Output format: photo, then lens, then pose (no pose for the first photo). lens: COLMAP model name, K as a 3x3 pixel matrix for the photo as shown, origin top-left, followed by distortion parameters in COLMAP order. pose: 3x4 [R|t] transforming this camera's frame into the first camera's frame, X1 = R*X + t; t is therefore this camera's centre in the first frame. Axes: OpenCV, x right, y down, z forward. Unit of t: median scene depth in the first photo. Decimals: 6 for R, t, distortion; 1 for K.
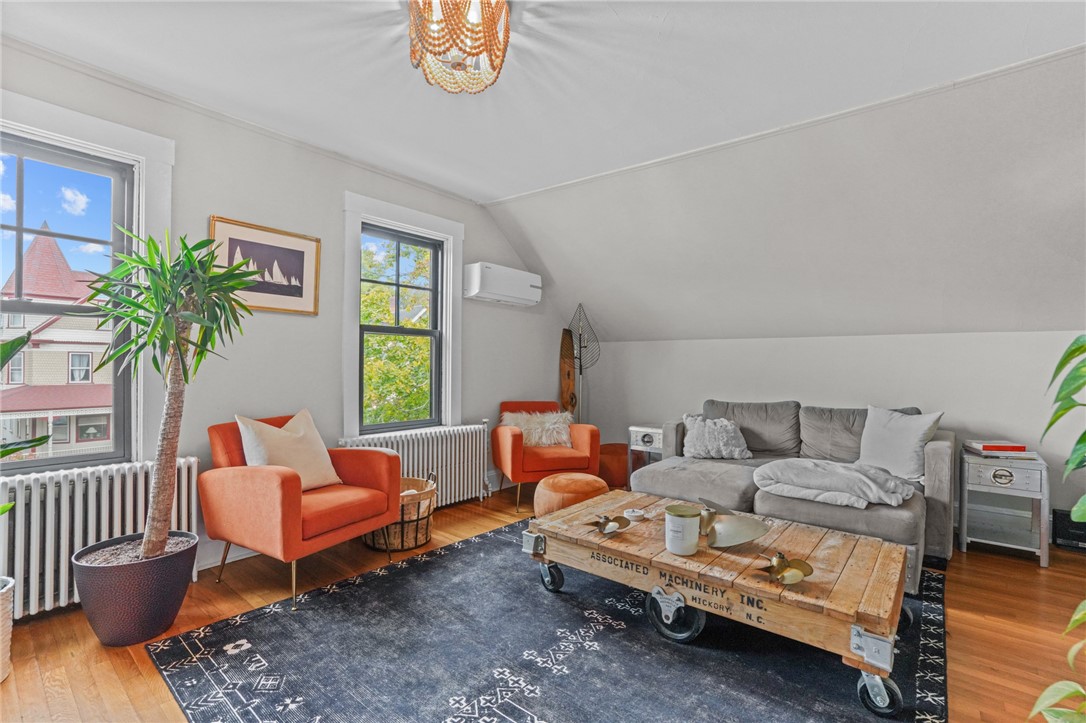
lens RADIAL K [[501.3, 0, 550.3], [0, 501.3, 361.0], [0, 0, 1]] dist [-0.042025, 0.005935]
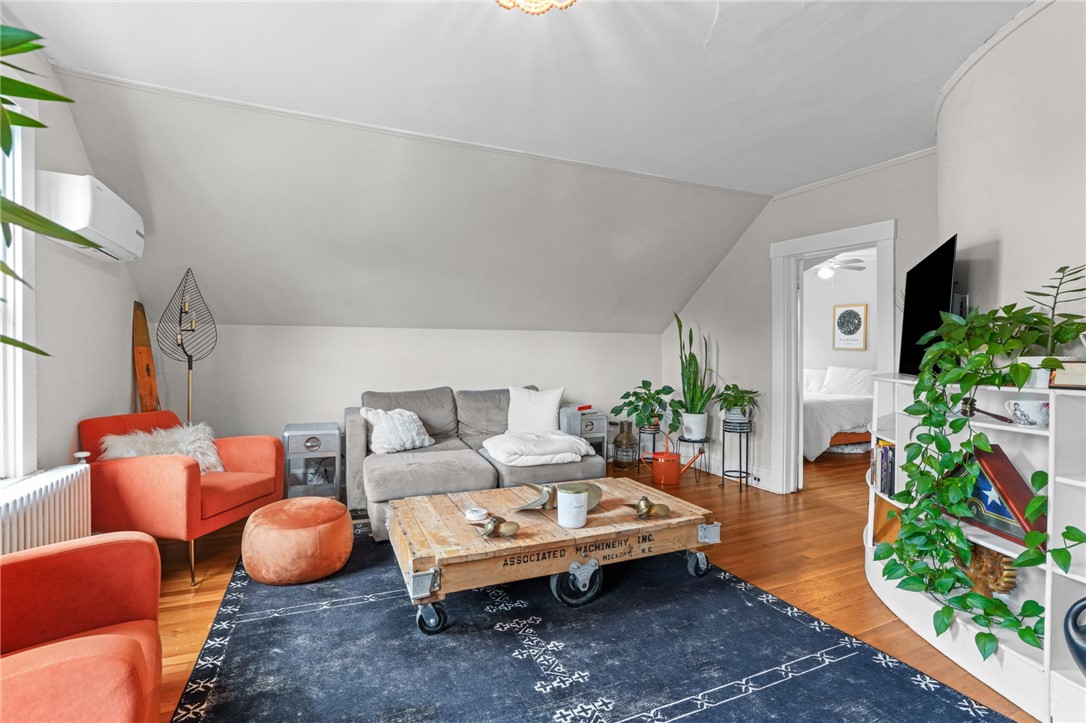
lens RADIAL K [[501.3, 0, 549.9], [0, 501.3, 358.0], [0, 0, 1]] dist [-0.042025, 0.005935]
pose [[0.450635, -0.012242, 0.892624, -0.702792], [-0.005036, 0.999855, 0.016256, -0.004551], [-0.892694, -0.011821, 0.450508, 0.521390]]
